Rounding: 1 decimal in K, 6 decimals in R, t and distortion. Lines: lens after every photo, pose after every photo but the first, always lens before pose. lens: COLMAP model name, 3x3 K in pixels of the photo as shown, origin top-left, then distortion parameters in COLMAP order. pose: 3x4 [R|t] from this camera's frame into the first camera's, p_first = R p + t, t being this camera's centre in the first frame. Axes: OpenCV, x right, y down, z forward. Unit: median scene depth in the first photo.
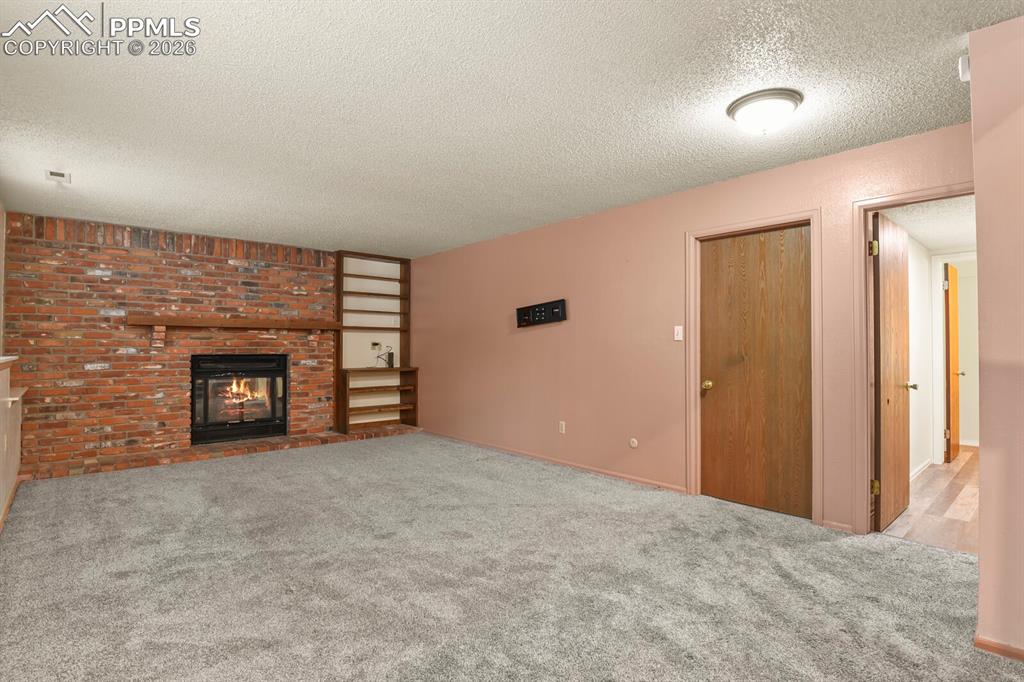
lens RADIAL K [[499.0, 0, 512.0], [0, 499.0, 341.0], [0, 0, 1]] dist [-0.024374, -0.002455]
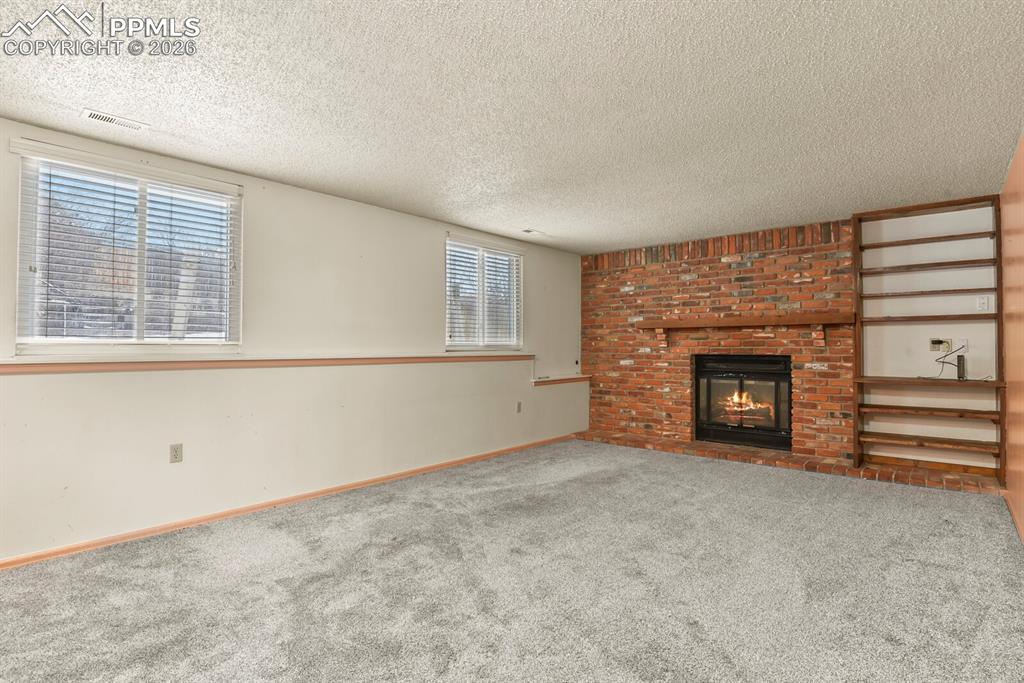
lens RADIAL K [[499.0, 0, 512.0], [0, 499.0, 341.5], [0, 0, 1]] dist [-0.024374, -0.002455]
pose [[0.129110, -0.012152, -0.991556, 0.366477], [0.012772, 0.999862, -0.010591, 0.006768], [0.991548, -0.011297, 0.129248, 0.485153]]
